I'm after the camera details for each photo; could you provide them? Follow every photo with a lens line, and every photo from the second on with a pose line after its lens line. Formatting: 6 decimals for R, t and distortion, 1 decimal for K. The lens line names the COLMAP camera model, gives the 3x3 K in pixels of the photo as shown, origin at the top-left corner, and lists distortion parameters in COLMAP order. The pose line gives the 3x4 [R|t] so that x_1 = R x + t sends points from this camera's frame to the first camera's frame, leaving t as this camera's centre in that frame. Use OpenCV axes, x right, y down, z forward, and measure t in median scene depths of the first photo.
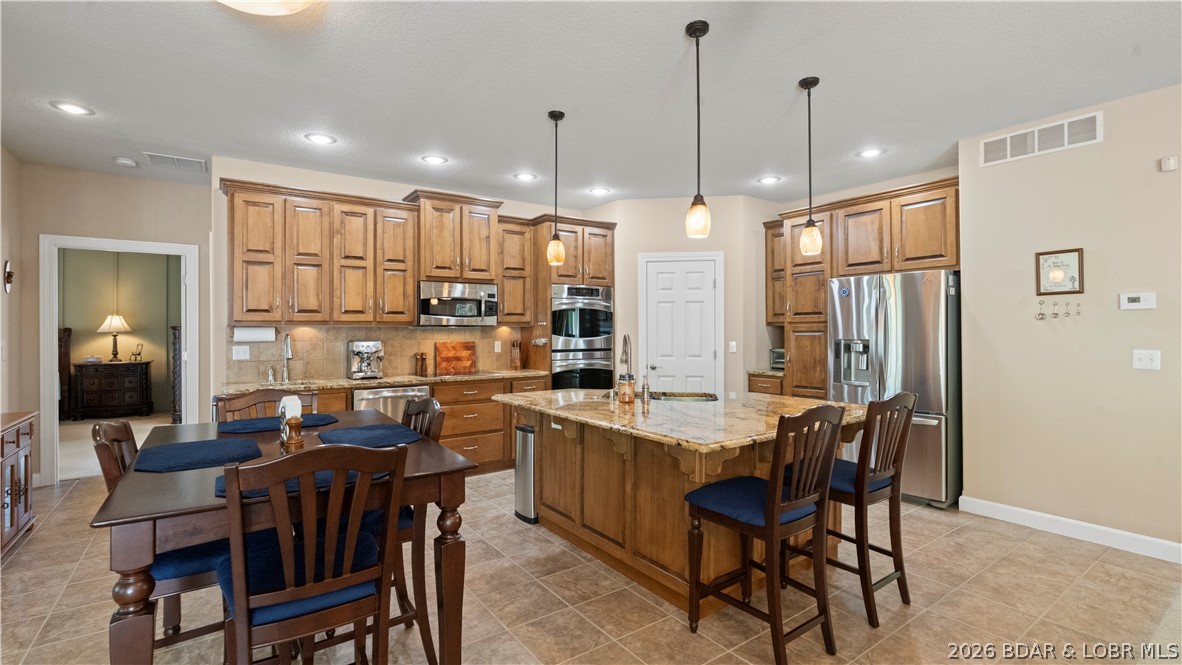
lens RADIAL K [[531.3, 0, 591.9], [0, 531.3, 329.6], [0, 0, 1]] dist [-0.013001, 0.005465]
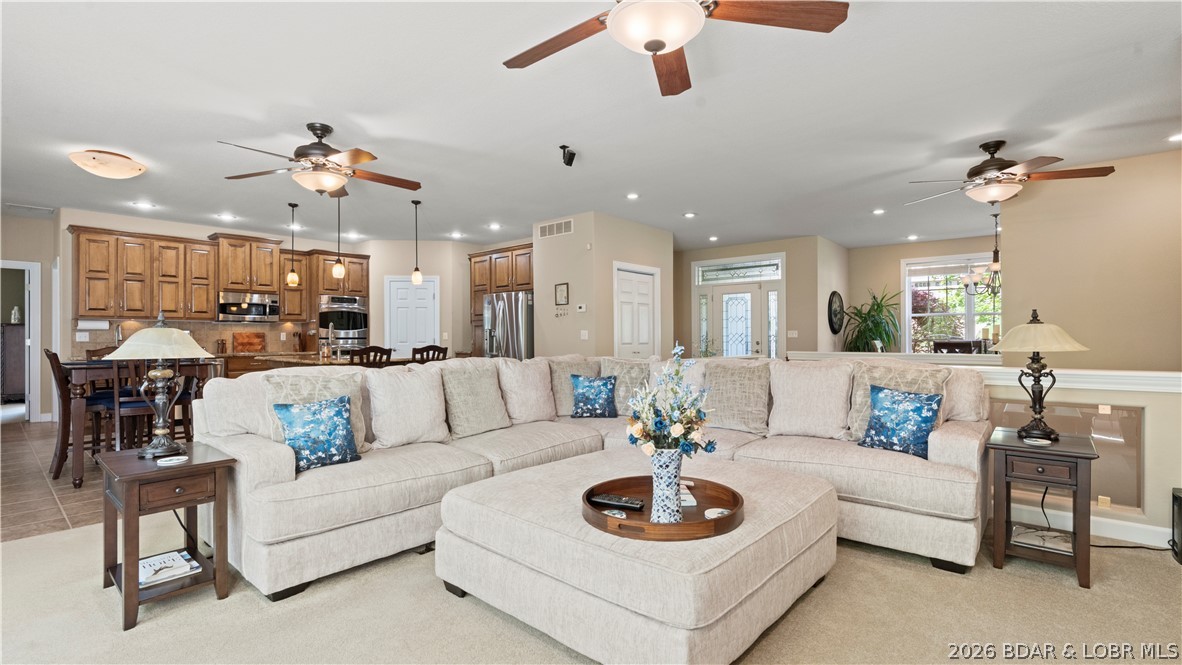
lens RADIAL K [[531.3, 0, 594.9], [0, 531.3, 335.0], [0, 0, 1]] dist [-0.013001, 0.005465]
pose [[0.971279, -0.000885, 0.237942, 0.368597], [0.002317, 0.999981, -0.005738, 0.045215], [-0.237932, 0.006125, 0.971262, -0.745131]]
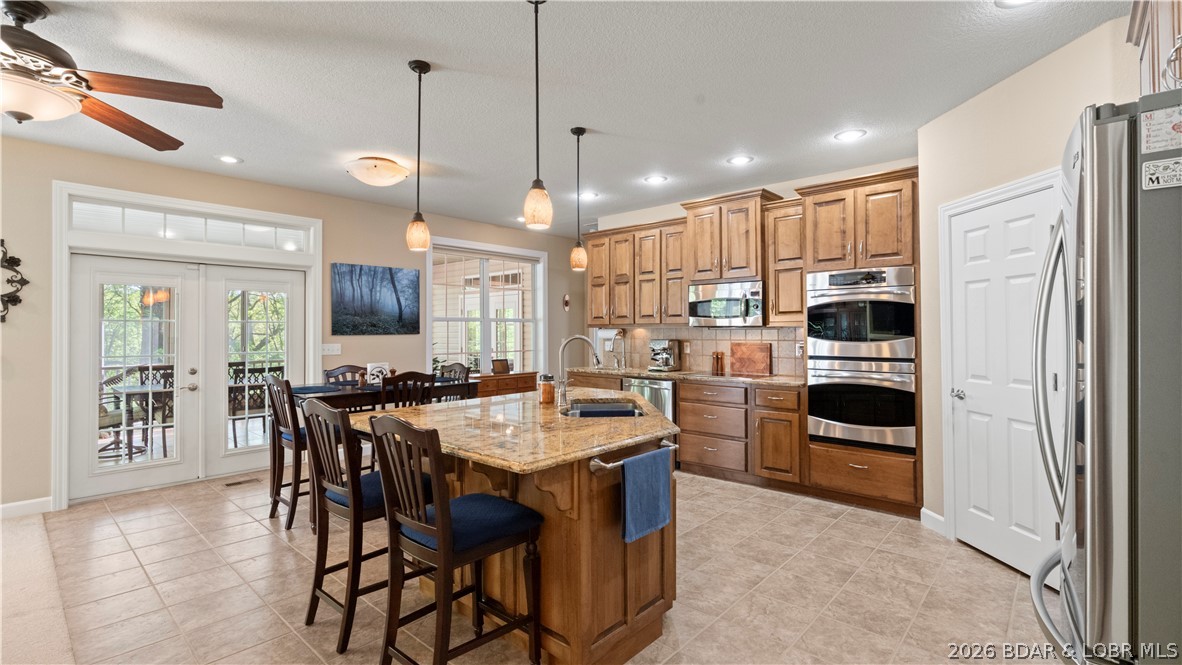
lens RADIAL K [[531.3, 0, 587.7], [0, 531.3, 324.9], [0, 0, 1]] dist [-0.013001, 0.005465]
pose [[0.215542, -0.008757, -0.976455, 0.695684], [0.002887, 0.999961, -0.008330, -0.002777], [0.976490, -0.001023, 0.215559, 0.557627]]
